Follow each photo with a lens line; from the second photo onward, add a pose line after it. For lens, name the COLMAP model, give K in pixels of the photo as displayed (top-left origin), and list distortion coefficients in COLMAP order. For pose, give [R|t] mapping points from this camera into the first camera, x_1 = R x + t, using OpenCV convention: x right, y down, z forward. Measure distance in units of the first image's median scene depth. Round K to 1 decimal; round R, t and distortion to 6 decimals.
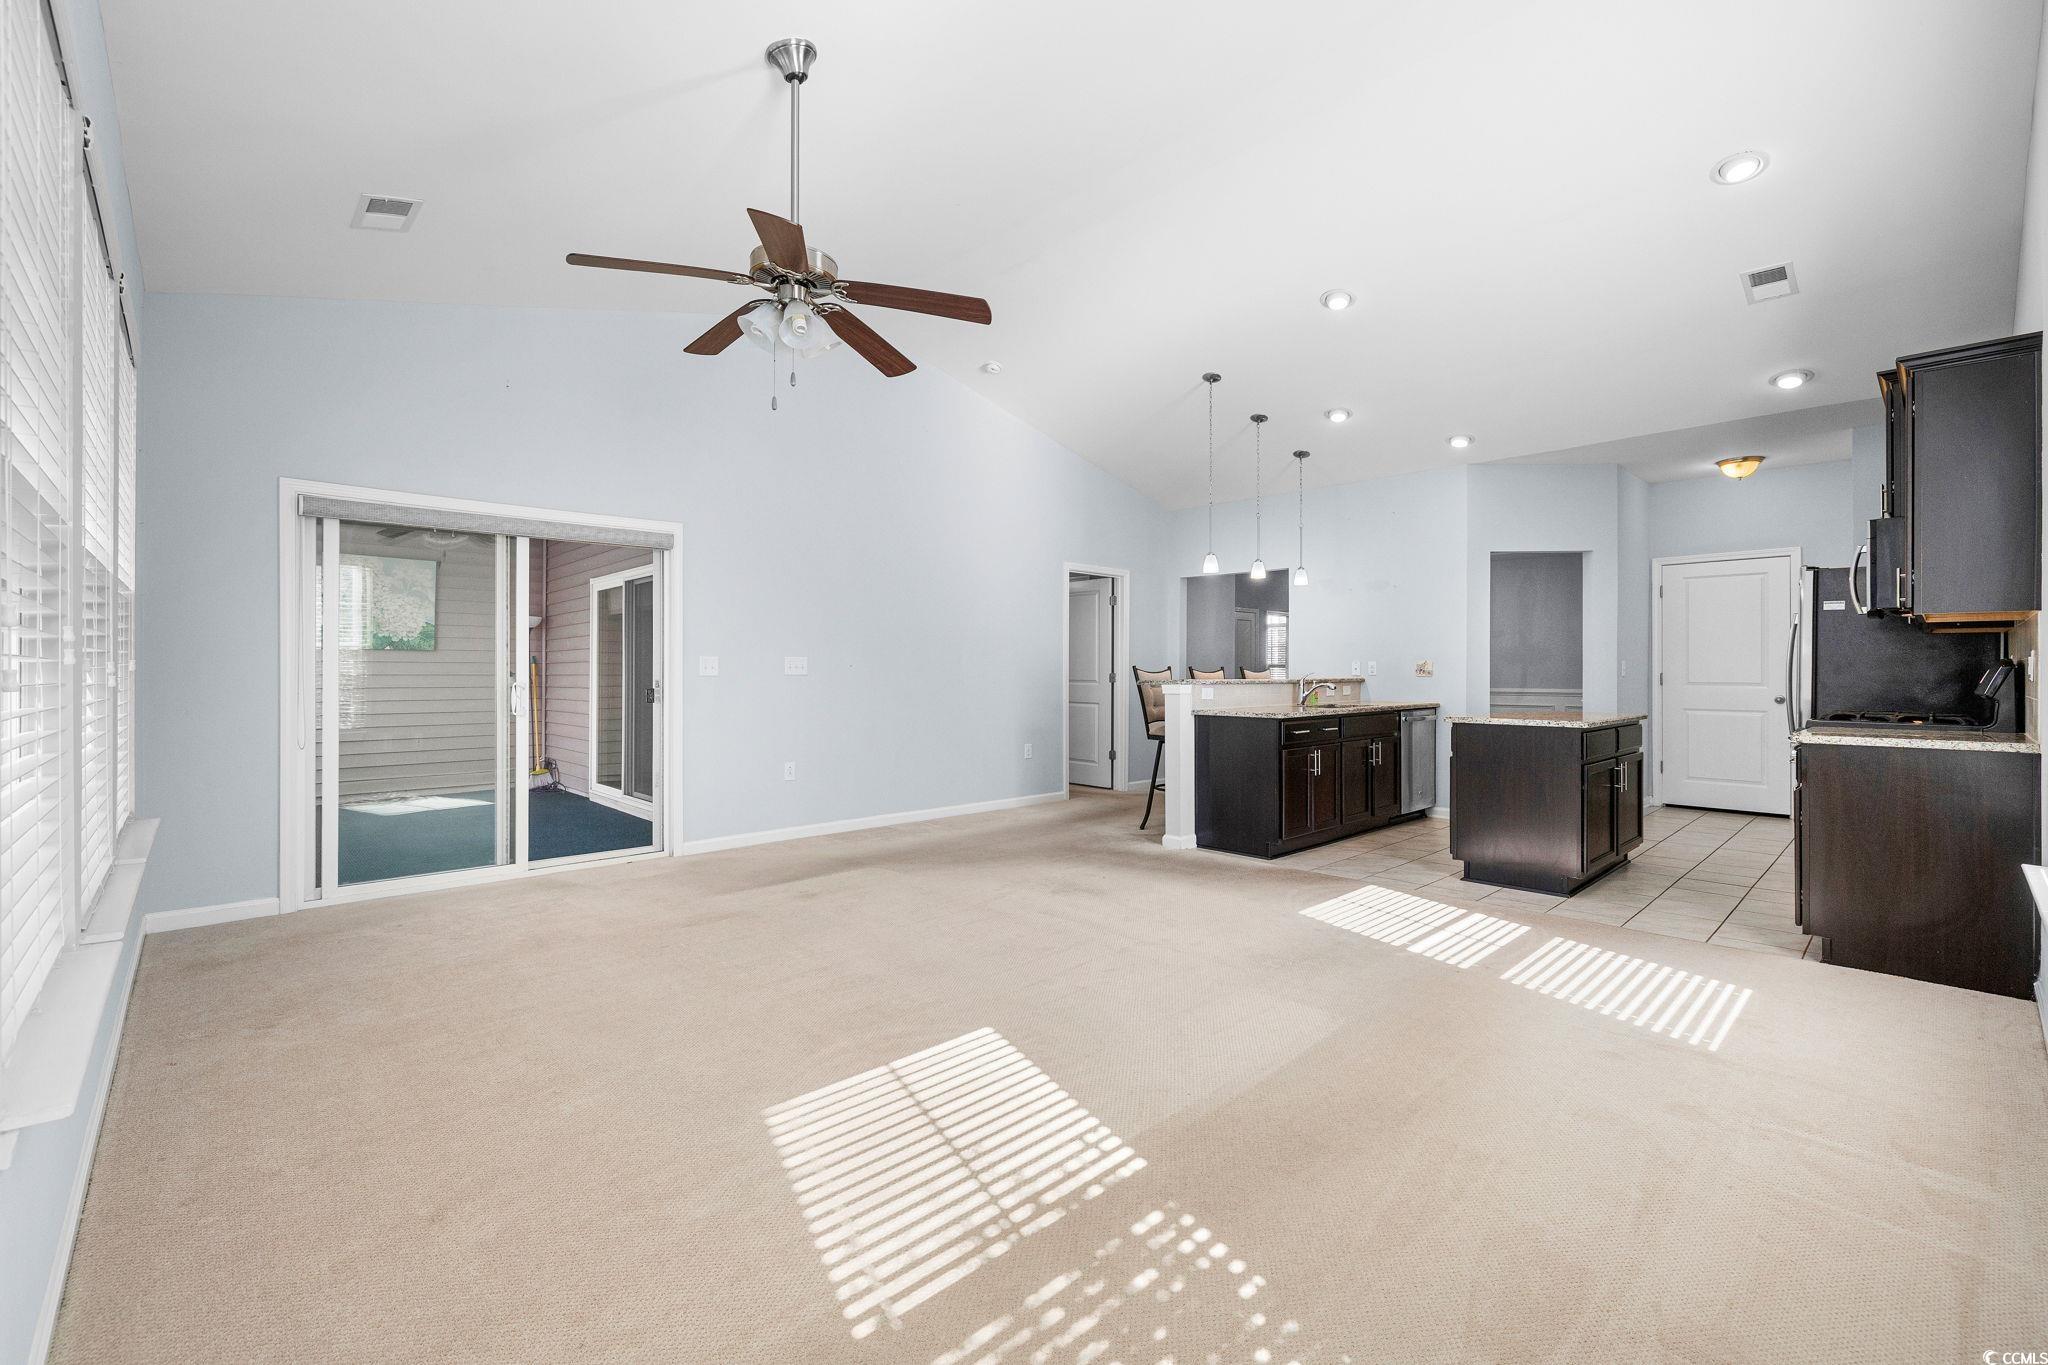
lens RADIAL K [[868.9, 0, 1007.4], [0, 868.9, 668.4], [0, 0, 1]] dist [0.000797, -0.000294]
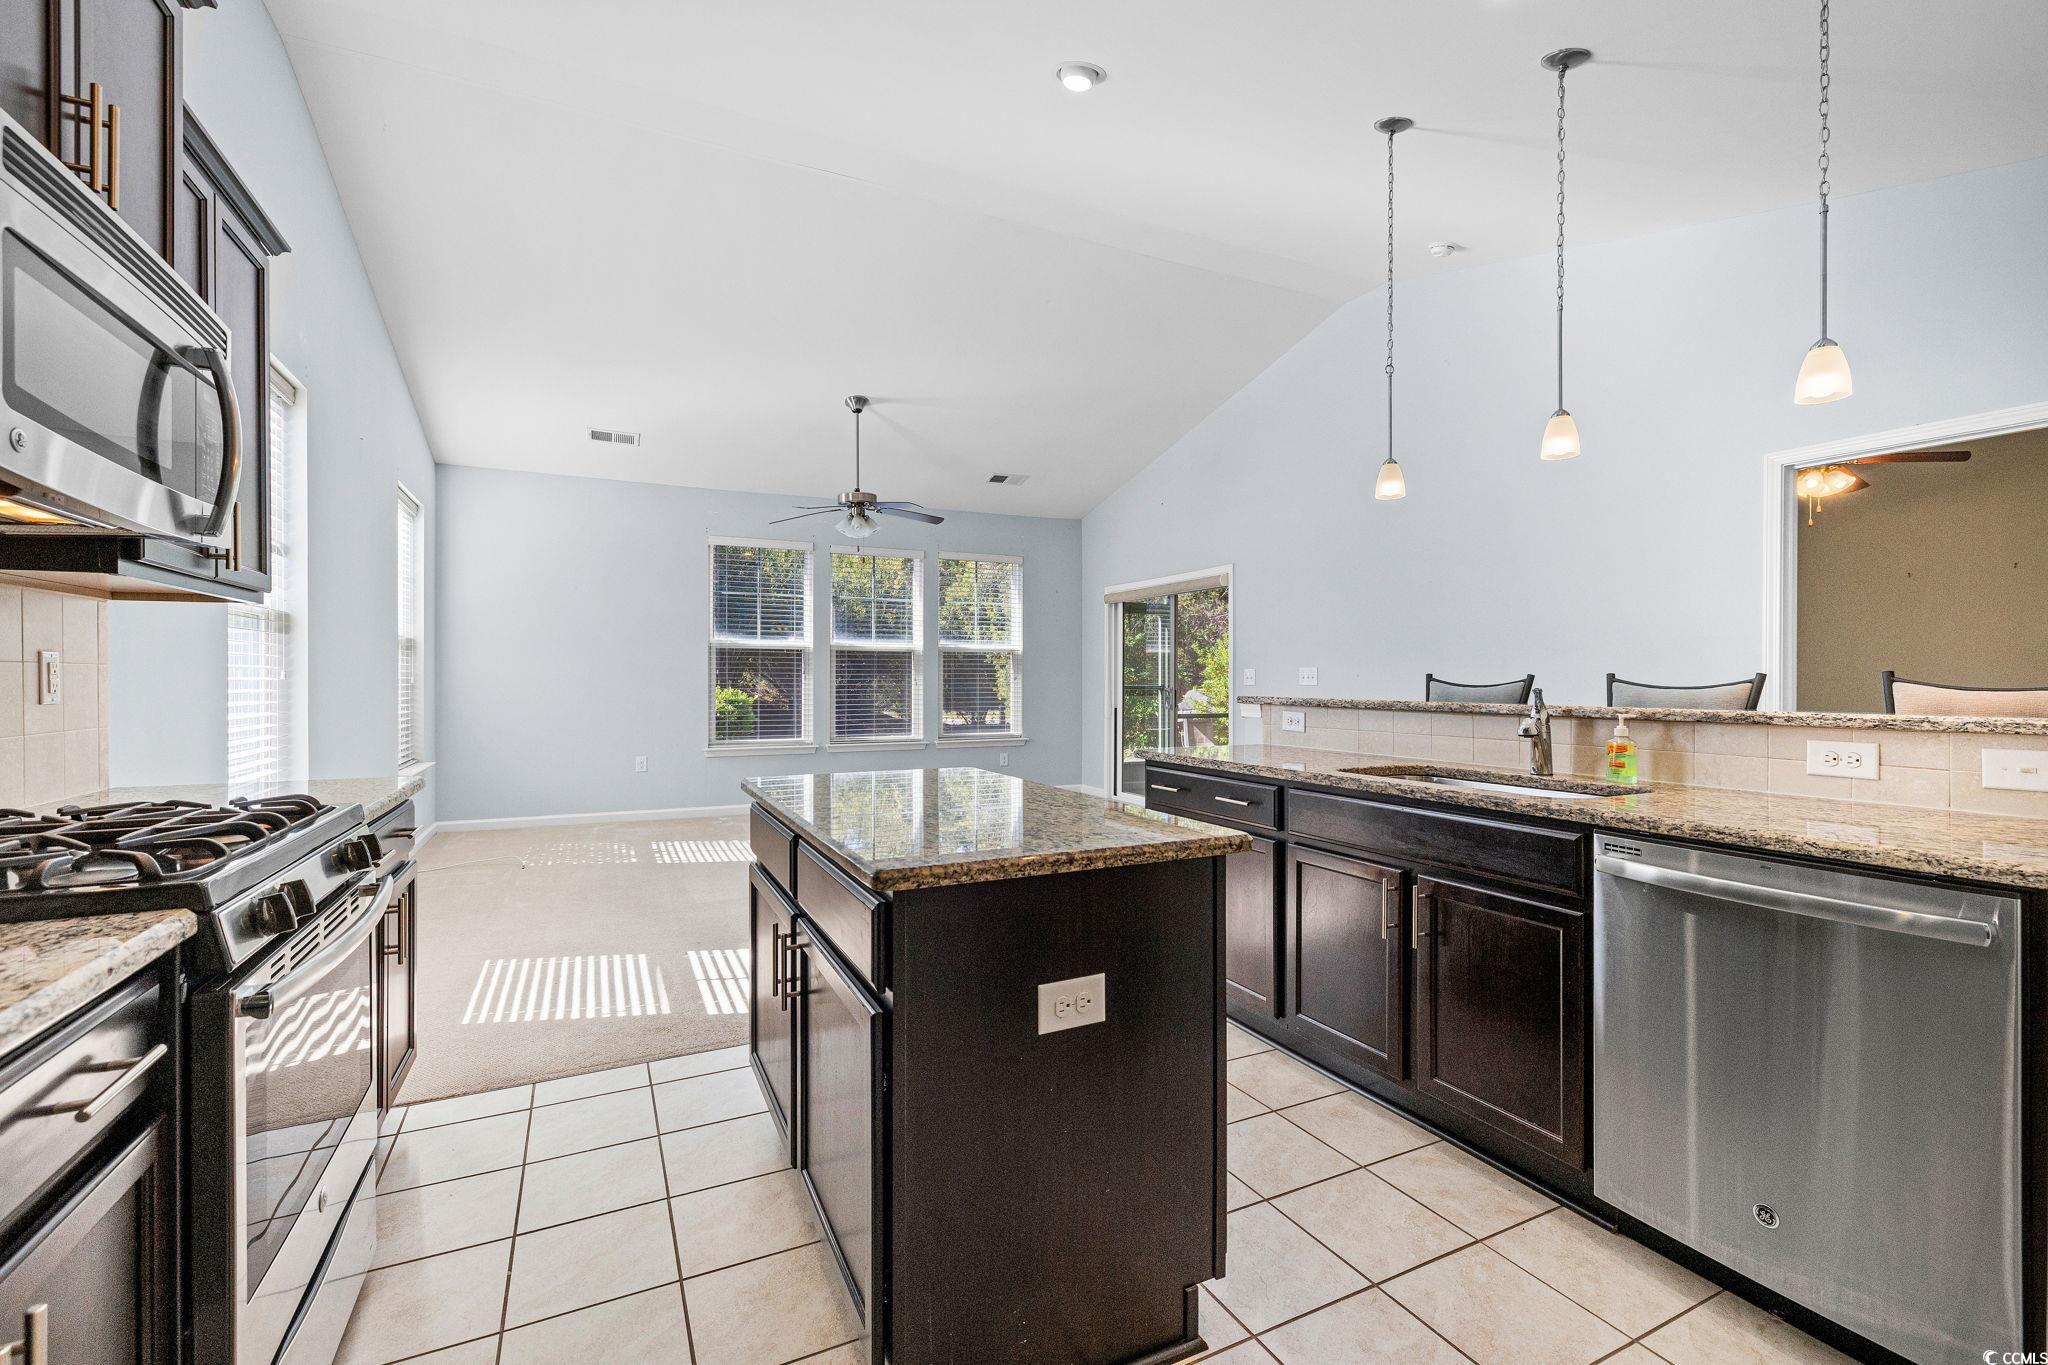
lens RADIAL K [[887.1, 0, 1001.9], [0, 887.1, 676.1], [0, 0, 1]] dist [-0.011093, 0.000431]
pose [[-0.313974, -0.003771, -0.949424, 0.864505], [0.011712, 0.999901, -0.007845, 0.000925], [0.949359, -0.013583, -0.313899, 1.017178]]
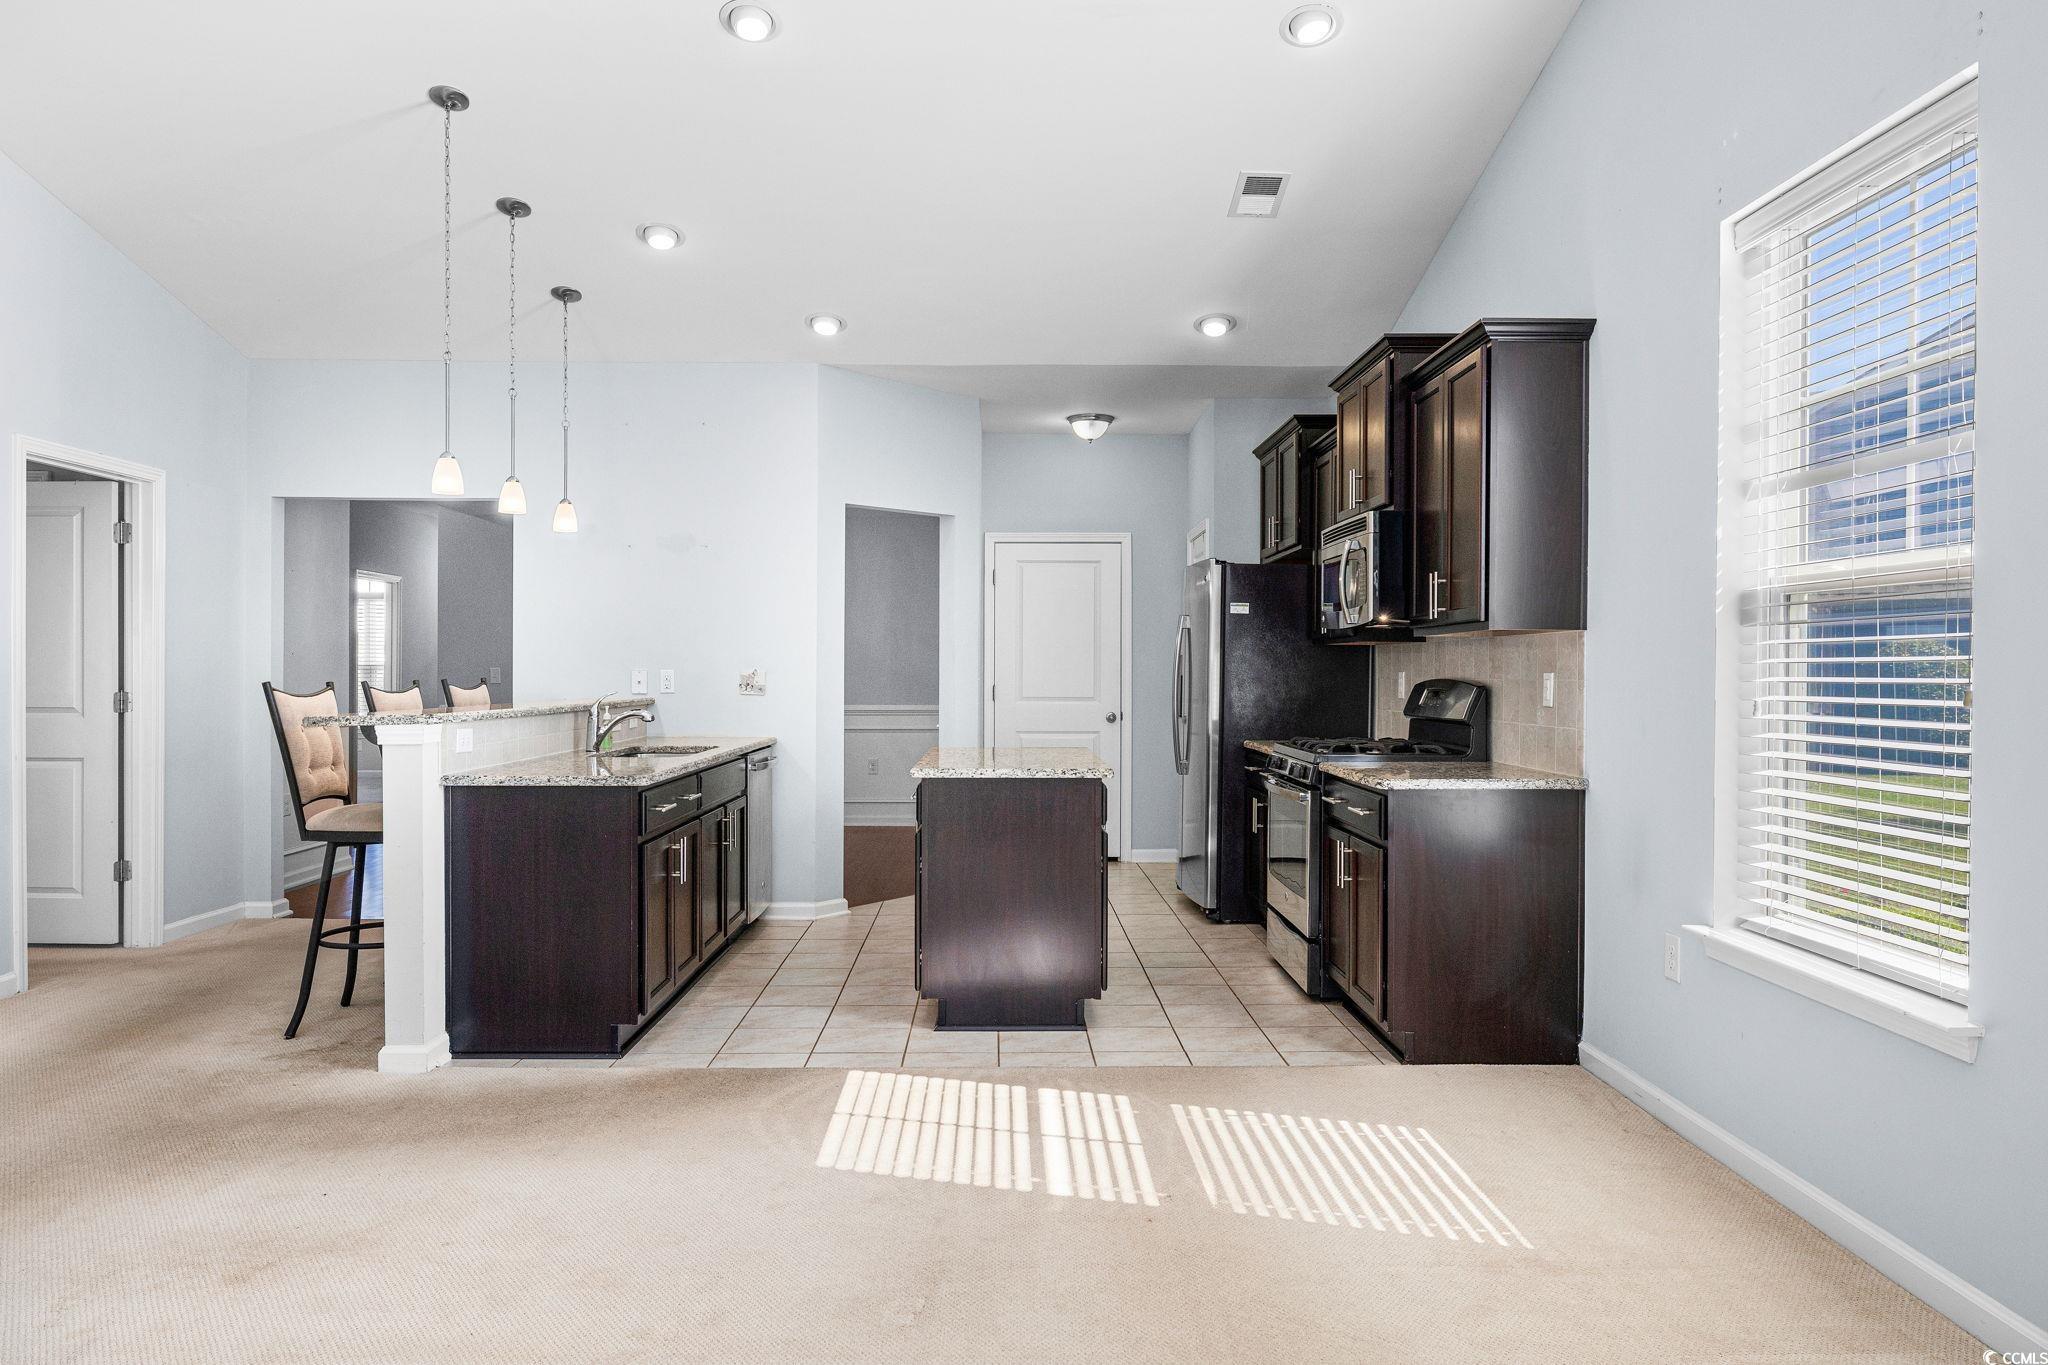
lens RADIAL K [[1339.3, 0, 1016.1], [0, 1339.3, 685.1], [0, 0, 1]] dist [0.013593, -0.000536]
pose [[0.670964, -0.007927, 0.741447, -0.128052], [-0.003455, 0.999899, 0.013816, -0.014150], [-0.741482, -0.011832, 0.670869, 0.266334]]
